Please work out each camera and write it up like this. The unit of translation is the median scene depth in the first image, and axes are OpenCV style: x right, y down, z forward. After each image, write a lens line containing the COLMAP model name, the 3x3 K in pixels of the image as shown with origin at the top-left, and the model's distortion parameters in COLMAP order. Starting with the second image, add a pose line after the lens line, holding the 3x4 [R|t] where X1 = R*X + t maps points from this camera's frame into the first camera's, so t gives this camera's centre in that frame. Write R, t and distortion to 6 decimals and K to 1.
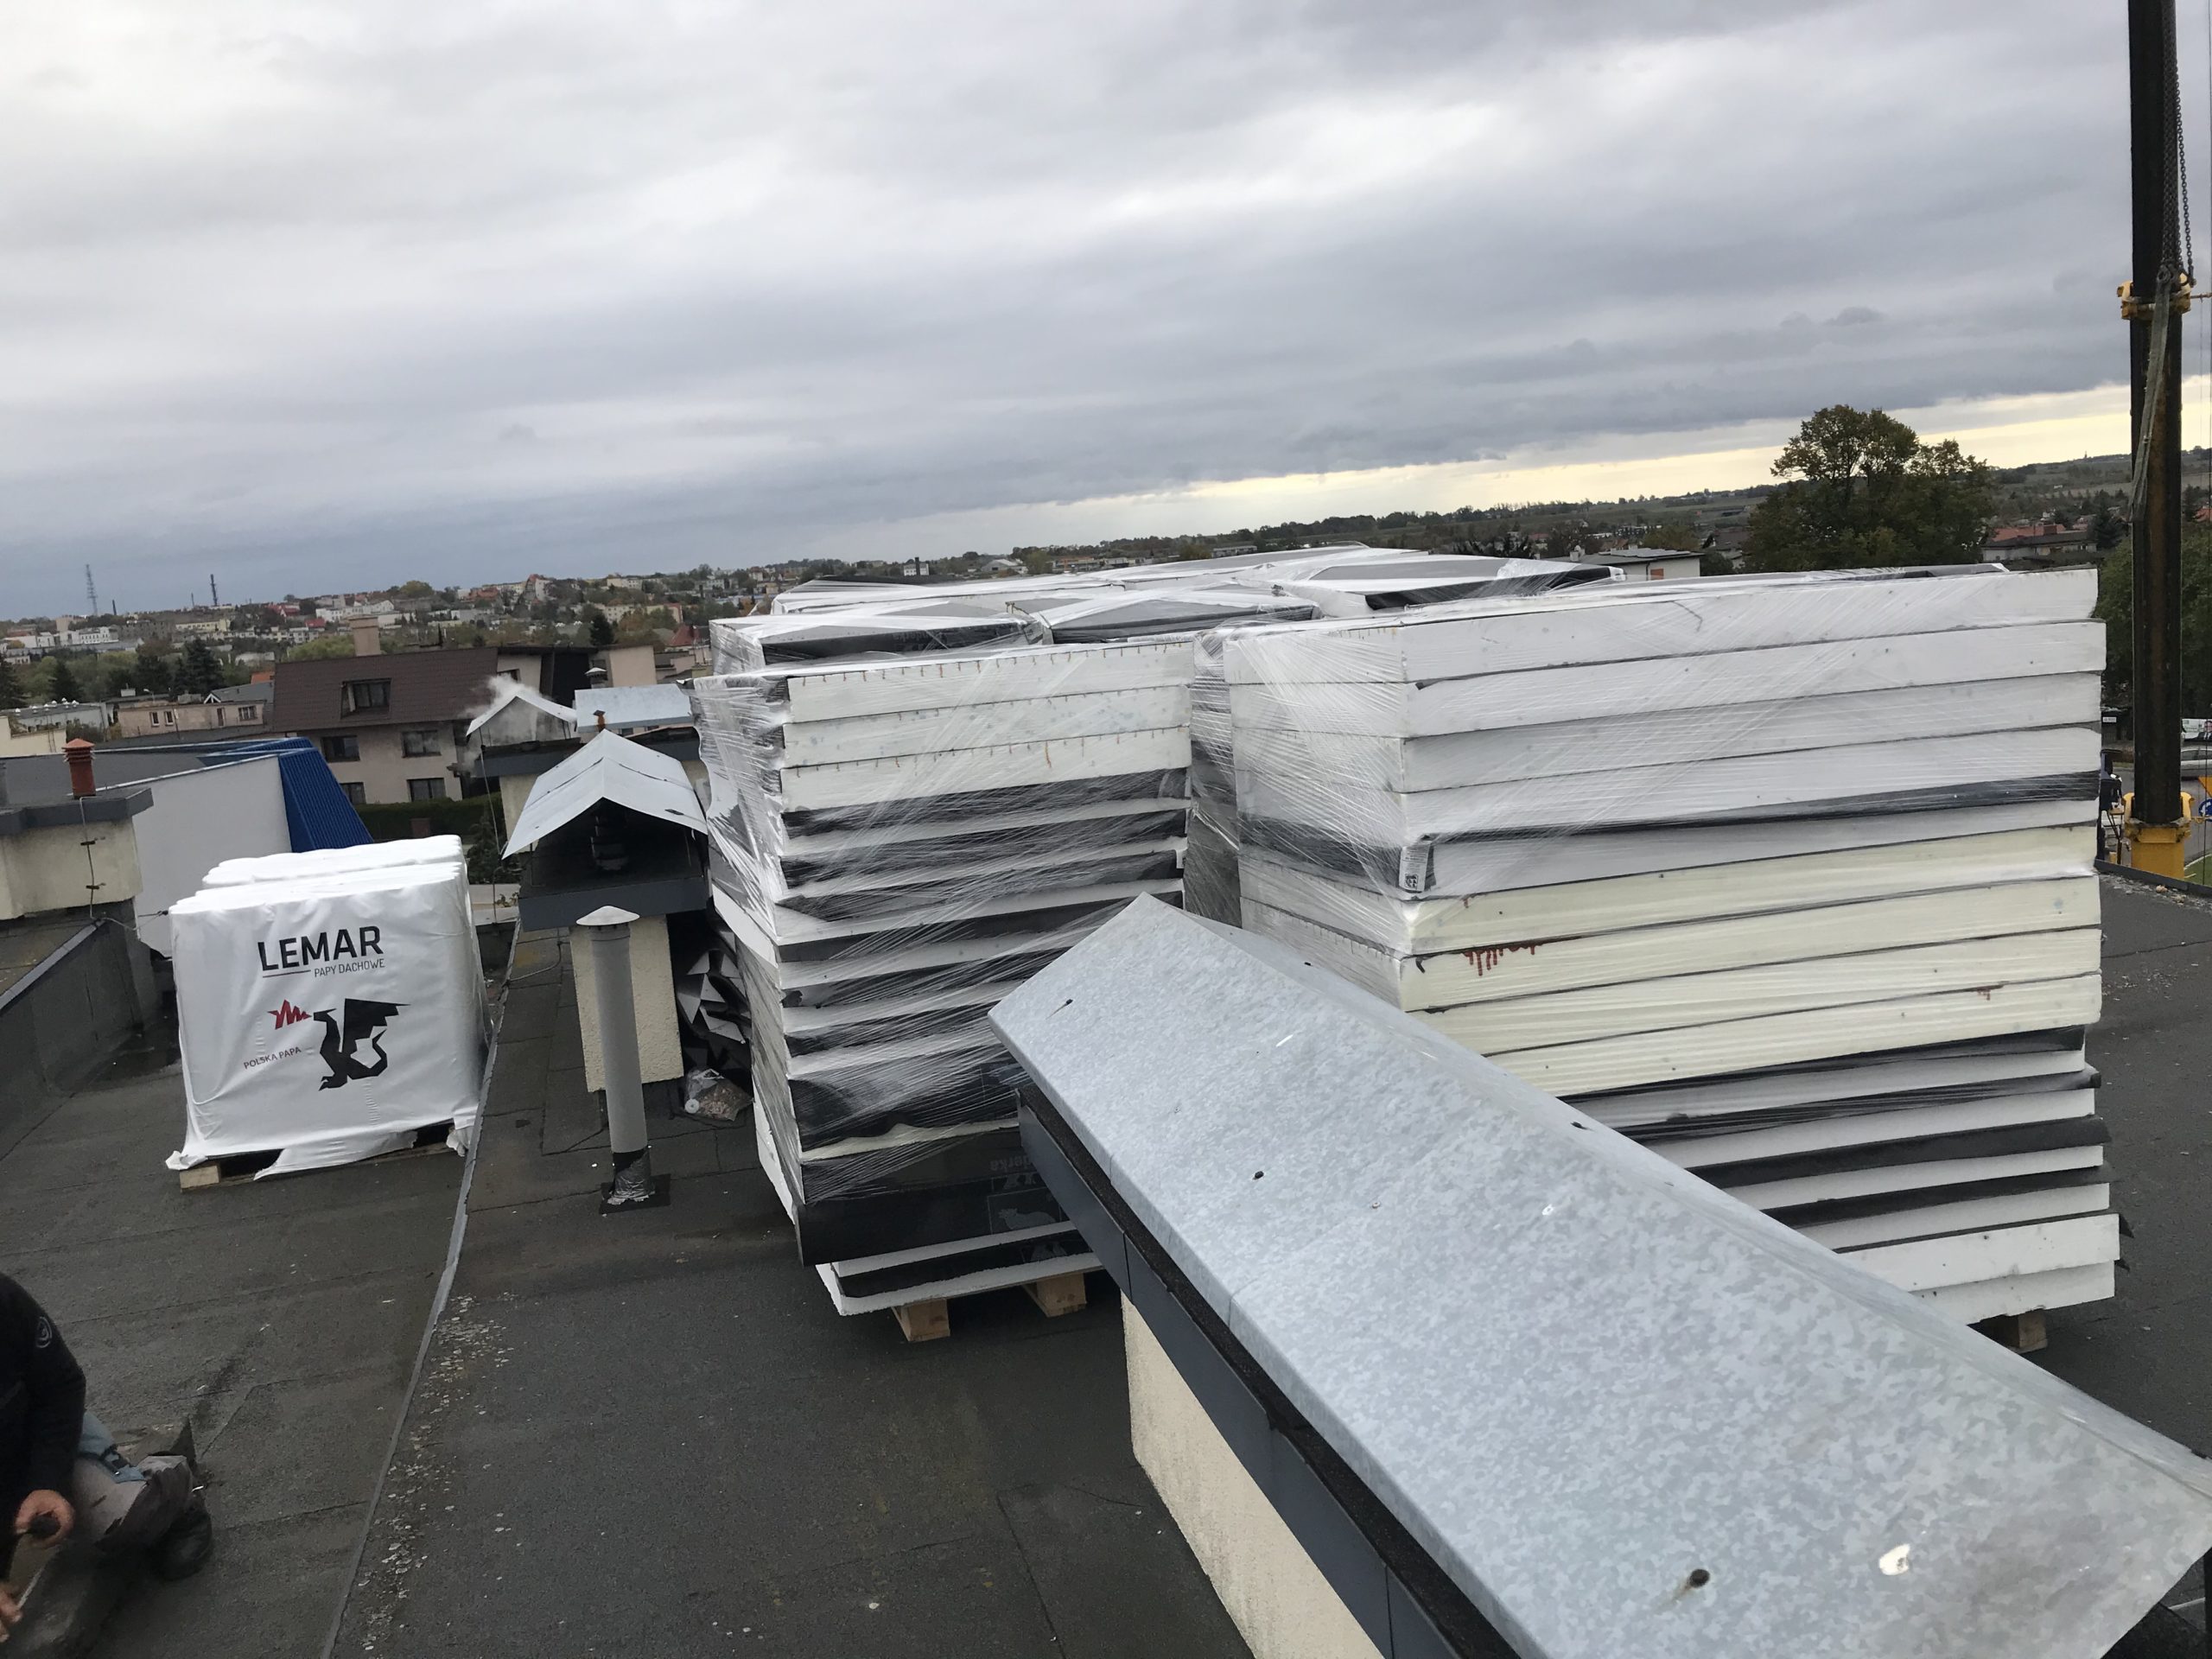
lens RADIAL K [[1791.0, 0, 1096.8], [0, 1791.0, 840.0], [0, 0, 1]] dist [0.027410, -0.040572]
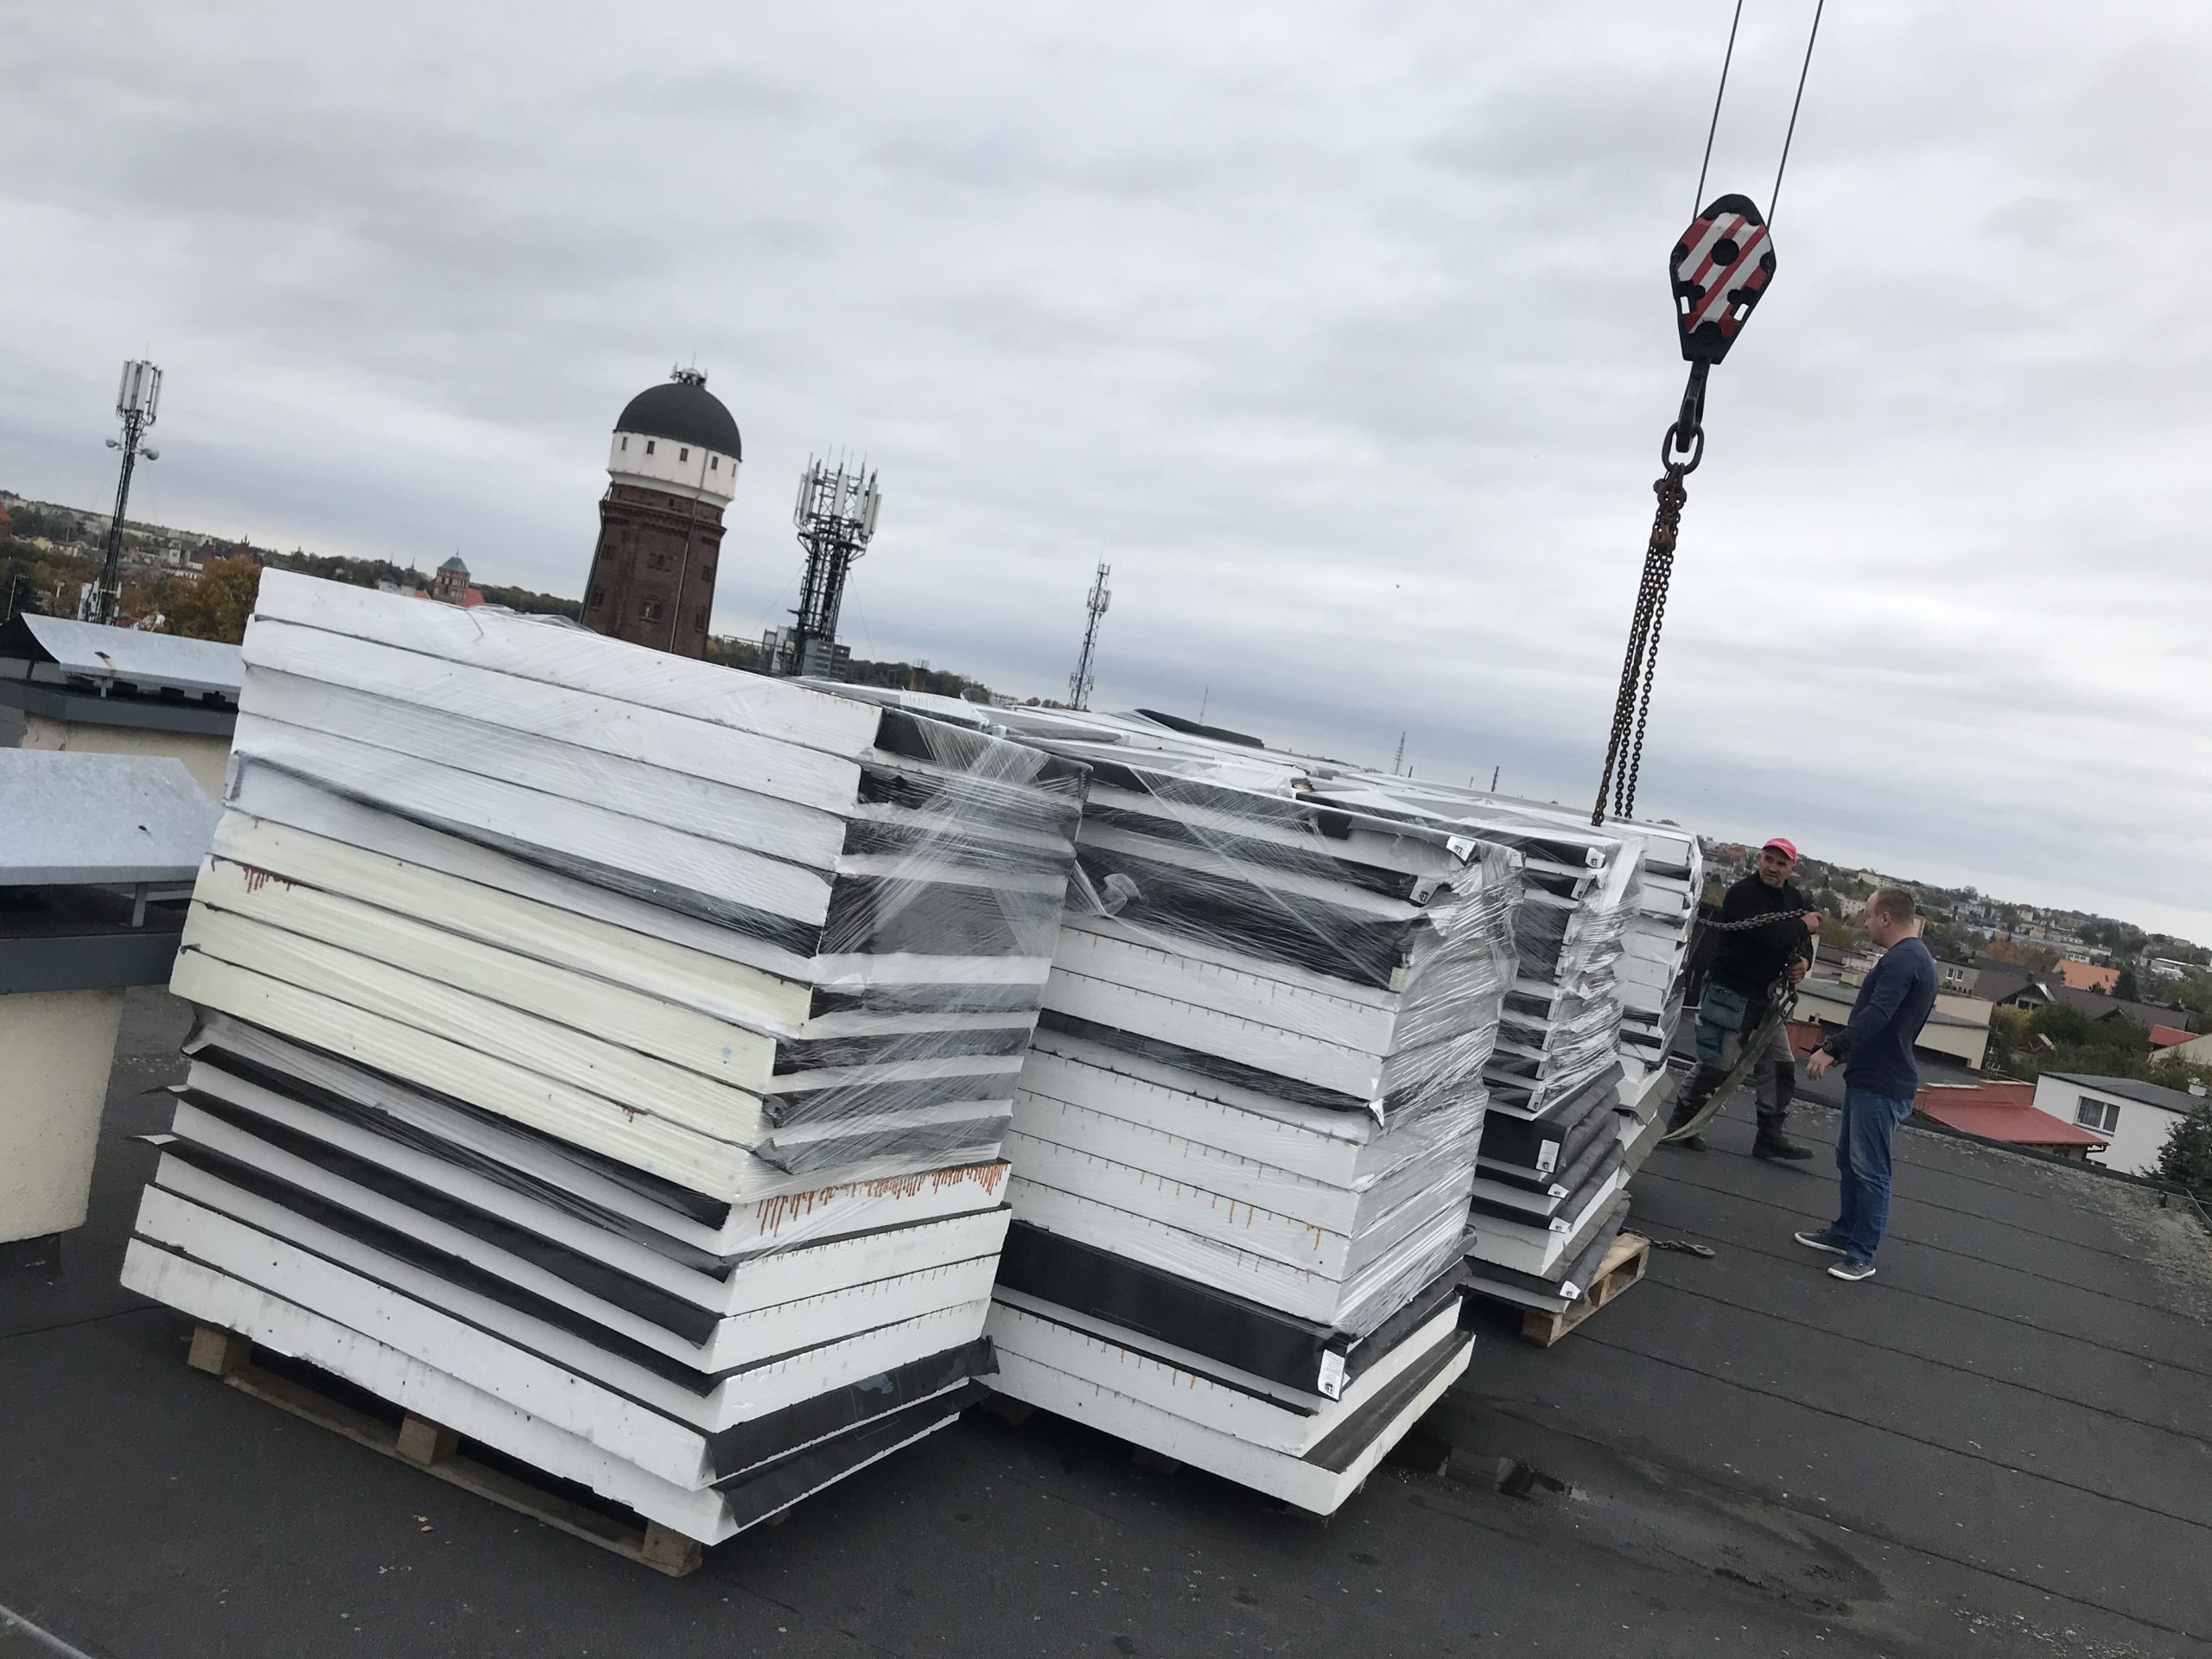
lens RADIAL K [[1791.0, 0, 1104.3], [0, 1791.0, 885.8], [0, 0, 1]] dist [0.027410, -0.040572]
pose [[0.746845, 0.286709, -0.600017, 1.172583], [-0.354354, 0.935094, 0.005755, -0.111238], [0.562722, 0.208320, 0.799967, 0.382351]]
